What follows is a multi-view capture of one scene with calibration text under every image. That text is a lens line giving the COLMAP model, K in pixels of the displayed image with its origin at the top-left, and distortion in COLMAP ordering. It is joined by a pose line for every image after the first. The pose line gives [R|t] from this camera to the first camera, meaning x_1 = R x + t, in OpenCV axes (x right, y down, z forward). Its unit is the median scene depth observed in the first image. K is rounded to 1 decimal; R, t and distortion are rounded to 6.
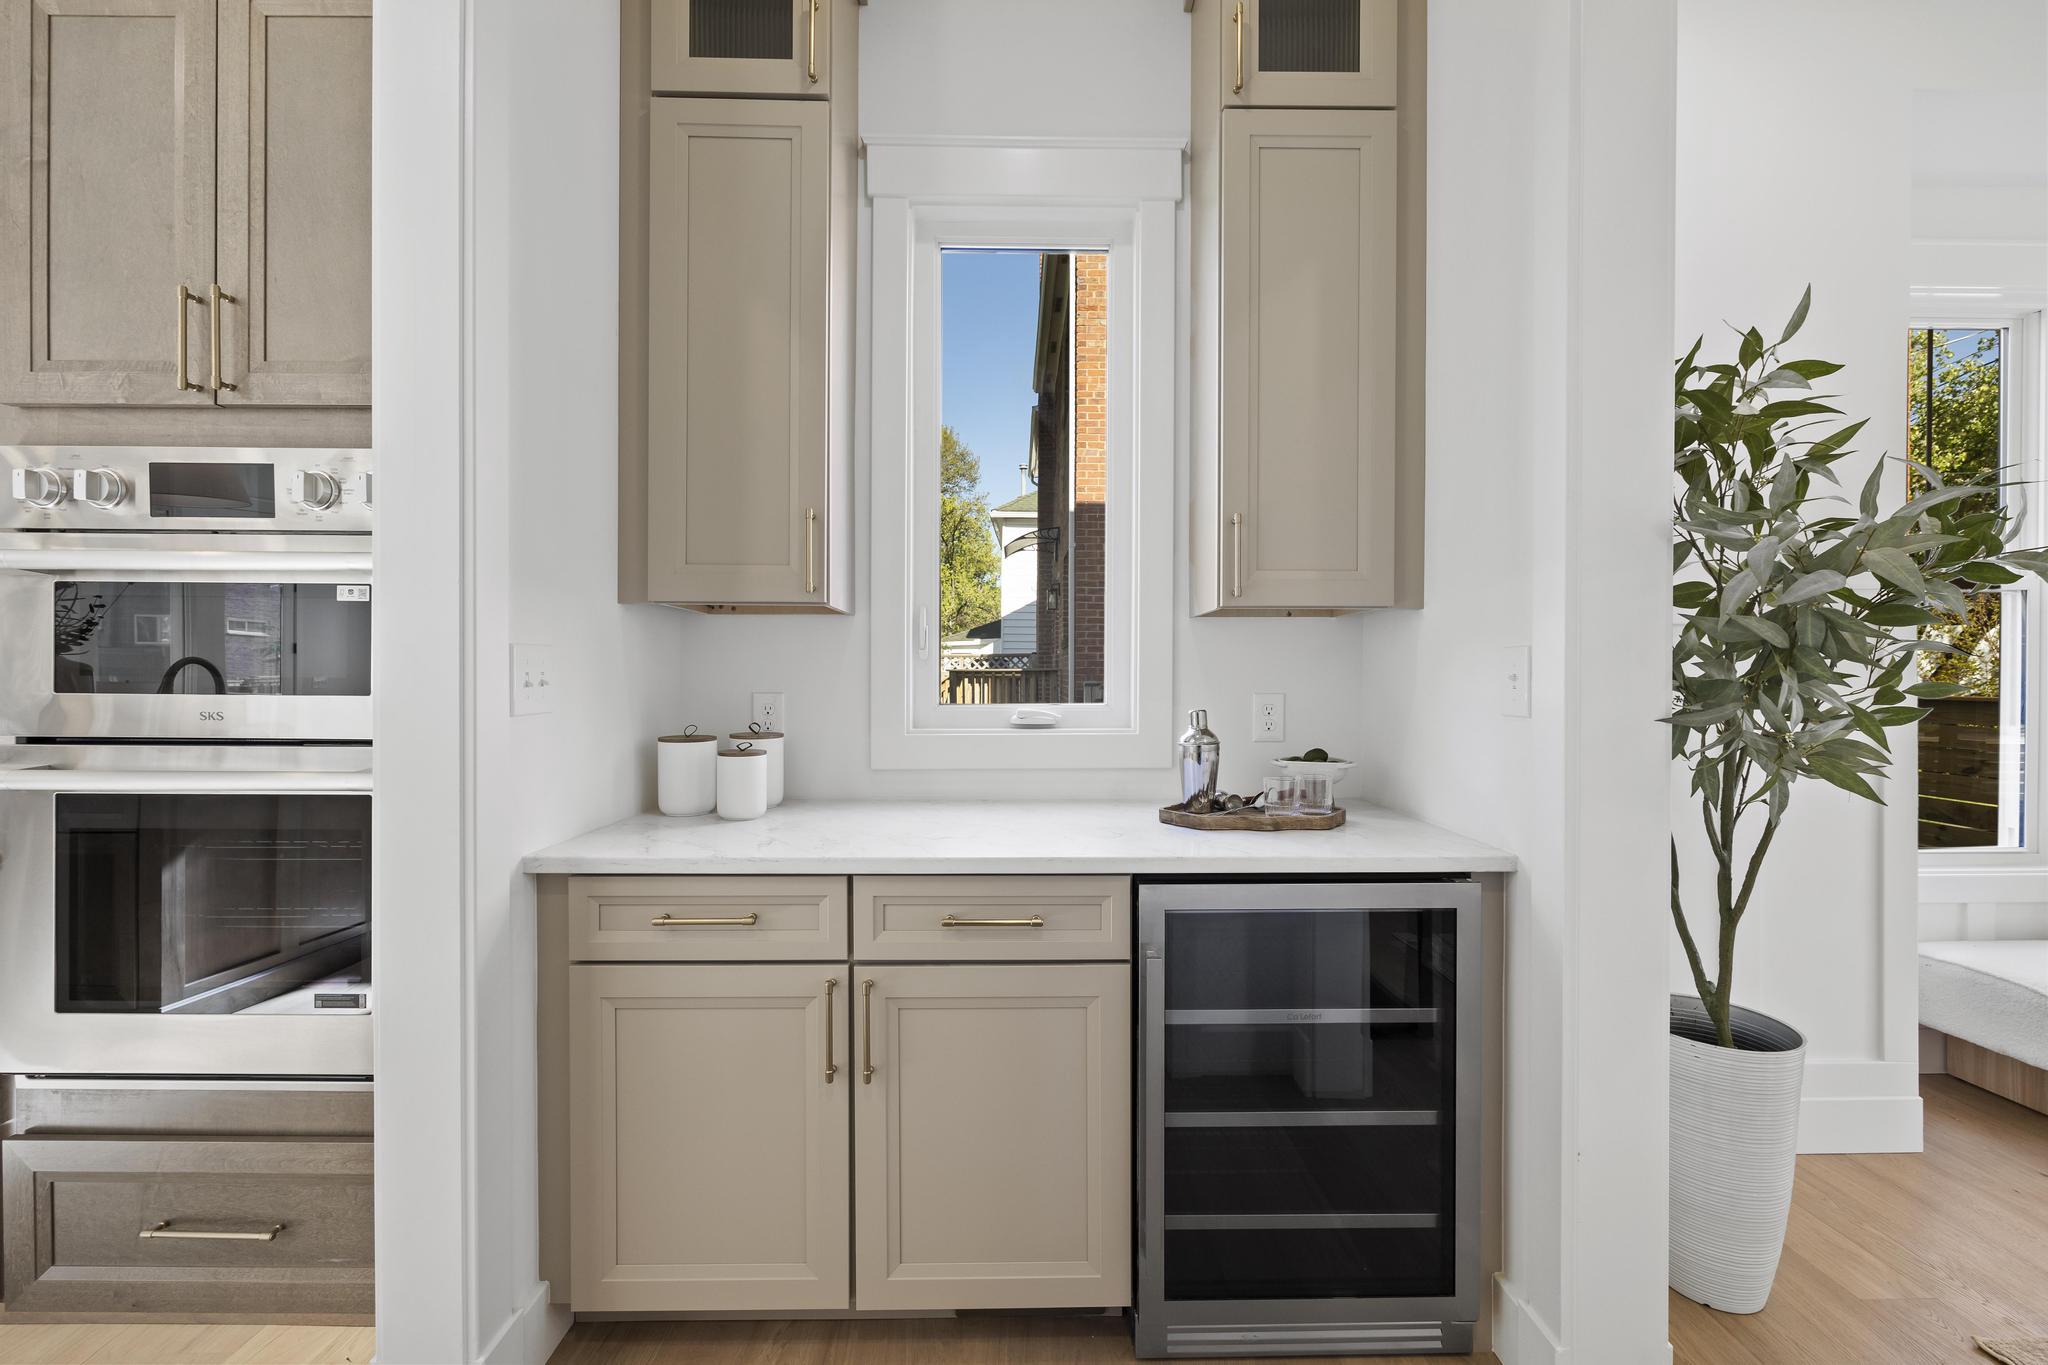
lens RADIAL K [[825.1, 0, 1030.8], [0, 825.1, 676.9], [0, 0, 1]] dist [-0.000263, -0.000883]
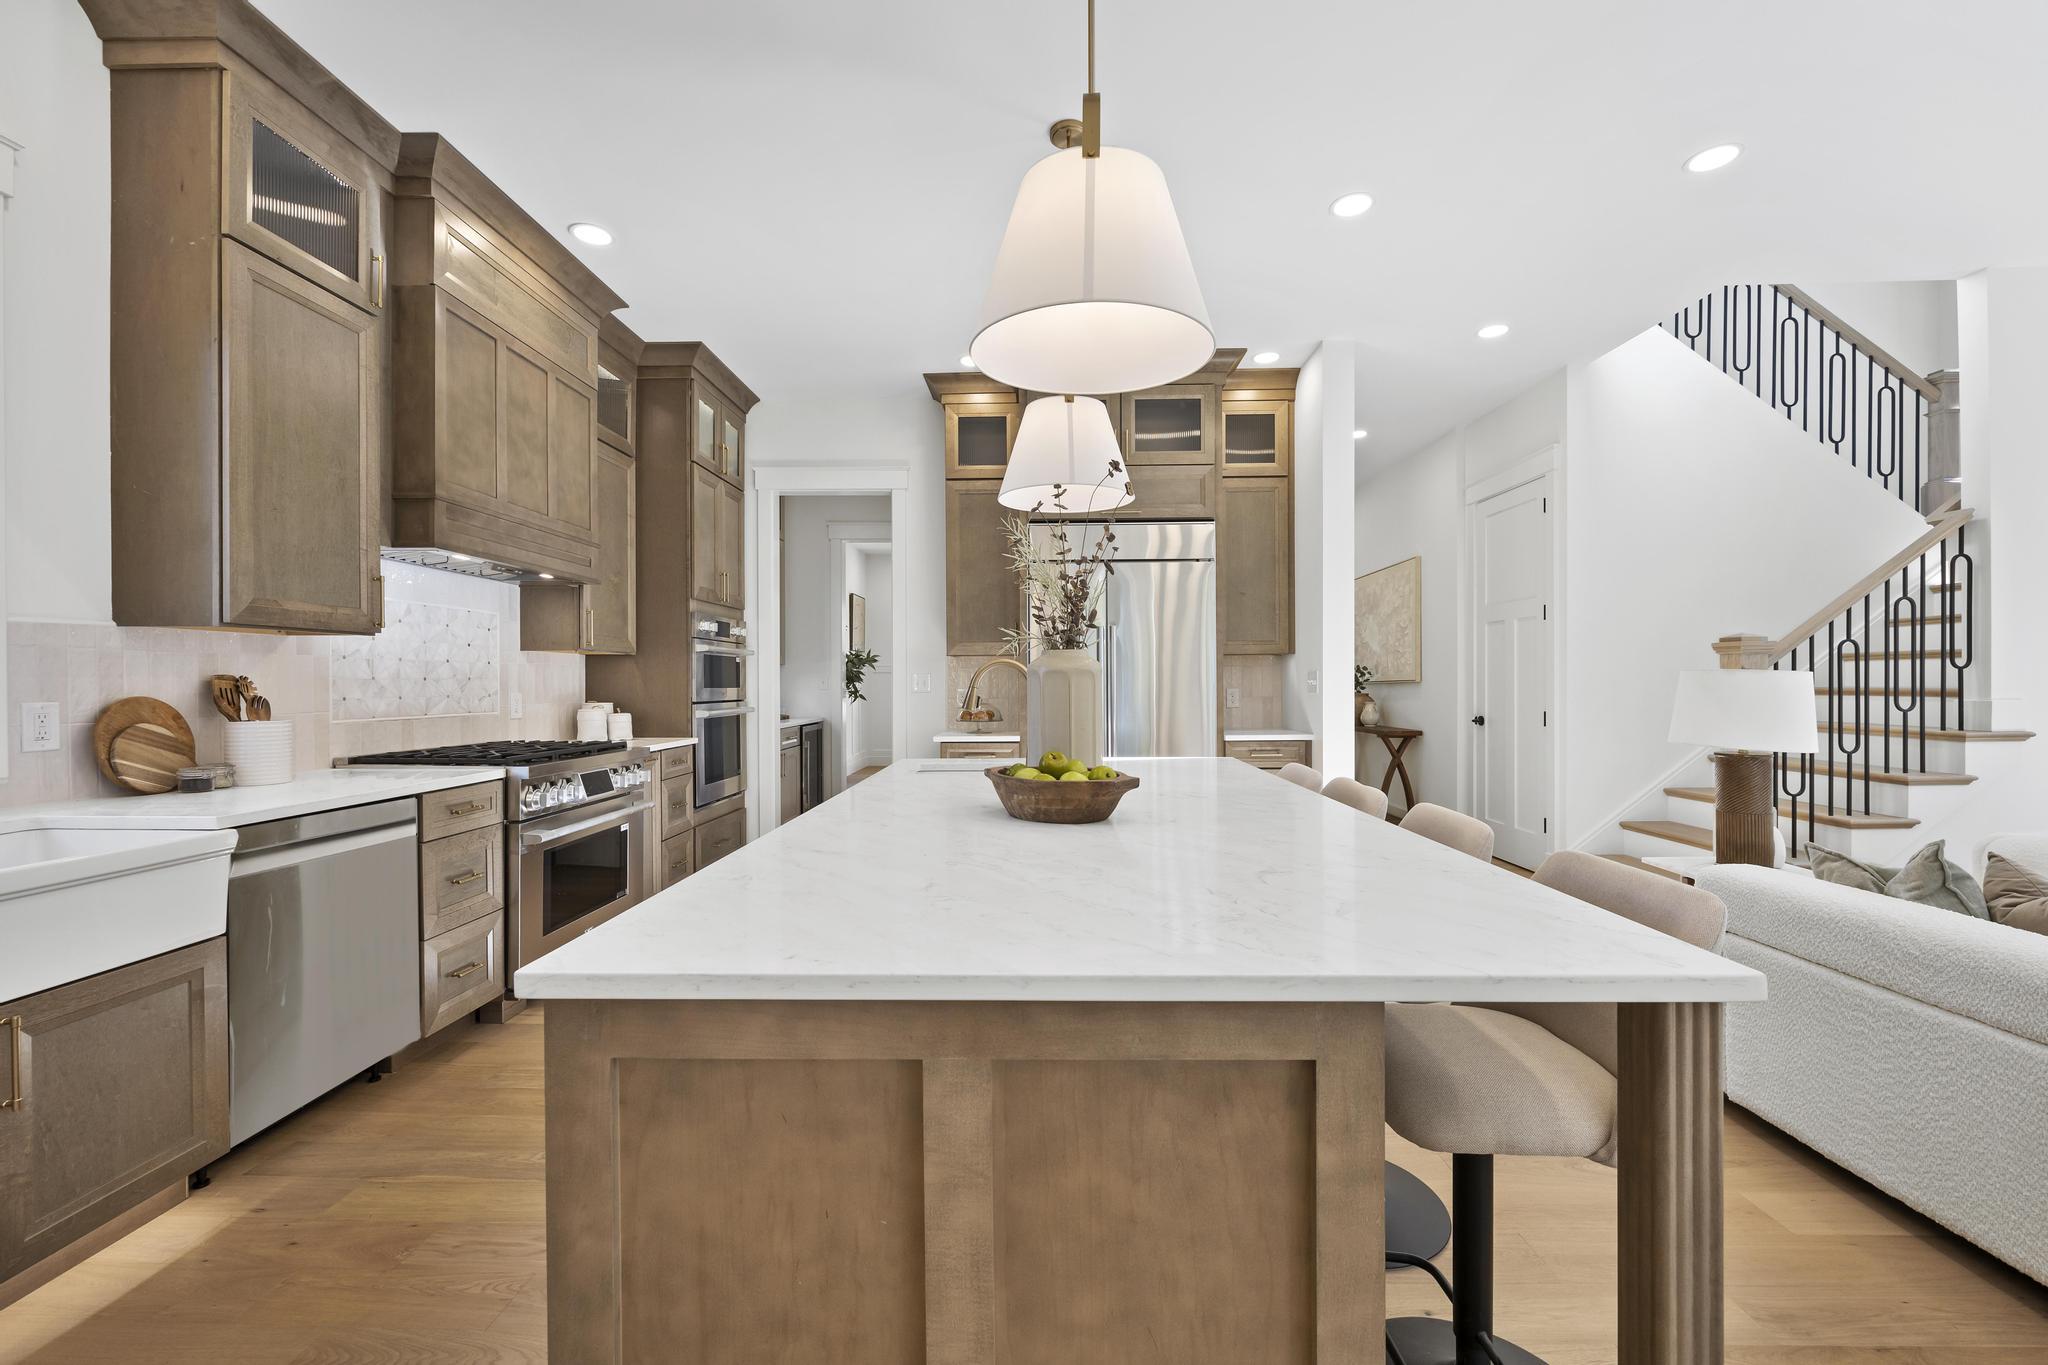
lens RADIAL K [[825.1, 0, 1023.0], [0, 825.1, 685.3], [0, 0, 1]] dist [-0.000263, -0.000883]
pose [[0.043533, -0.007537, 0.999024, -4.378650], [0.005062, 0.999960, 0.007324, -0.009999], [-0.999039, 0.004738, 0.043570, -0.417509]]
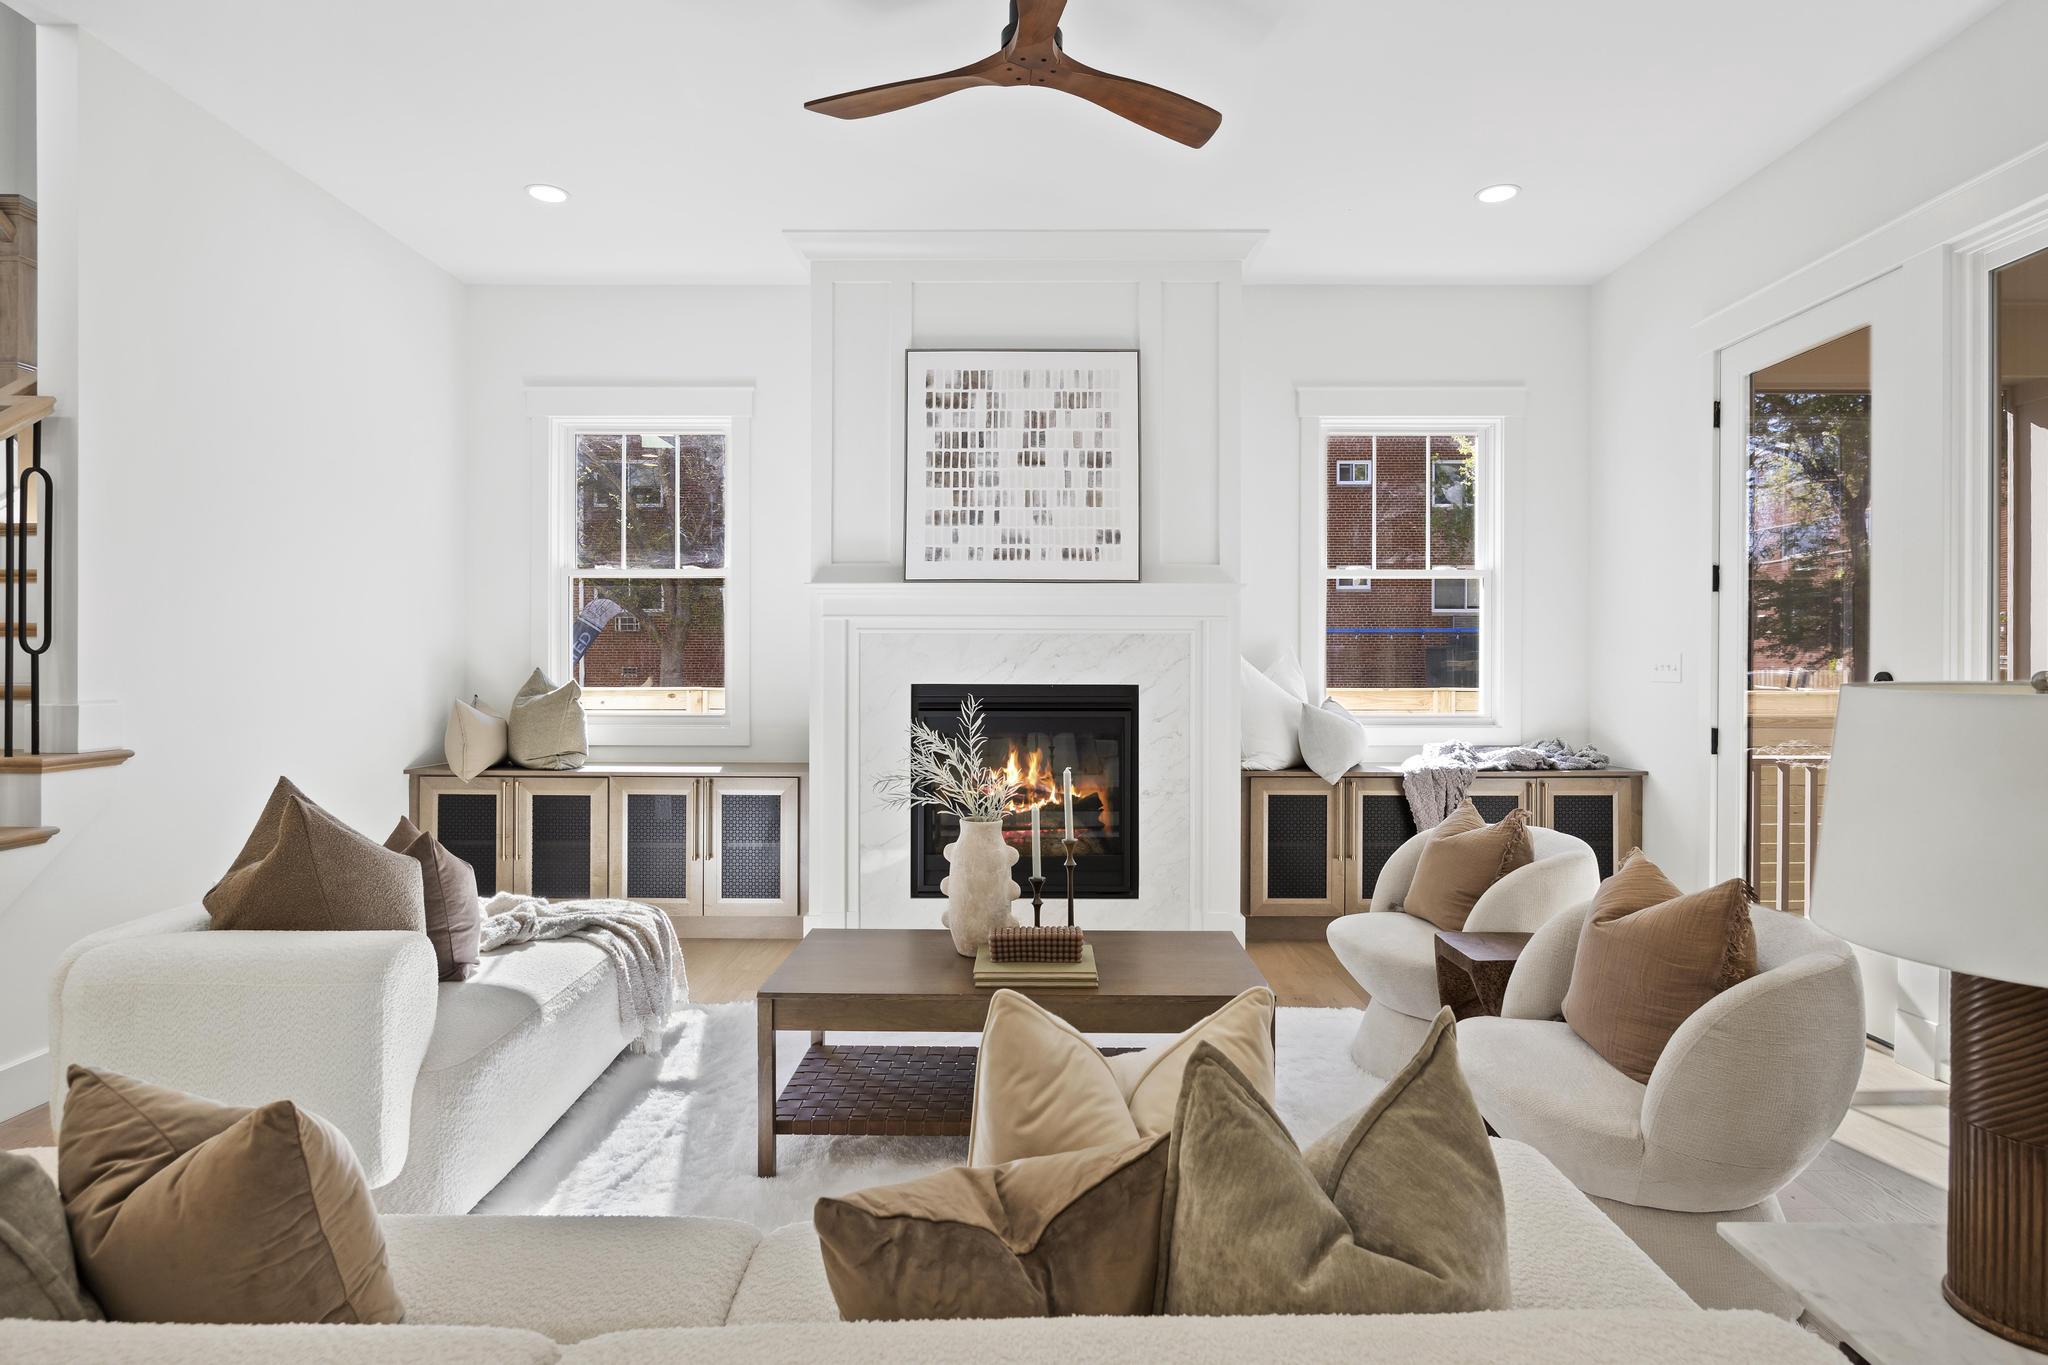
lens RADIAL K [[1092.8, 0, 1039.9], [0, 1092.8, 668.4], [0, 0, 1]] dist [-0.009771, 0.002831]
pose [[-0.999840, -0.004840, 0.017236, -3.633804], [-0.004858, 0.999988, -0.000981, -0.007646], [-0.017231, -0.001065, -0.999851, -1.193029]]
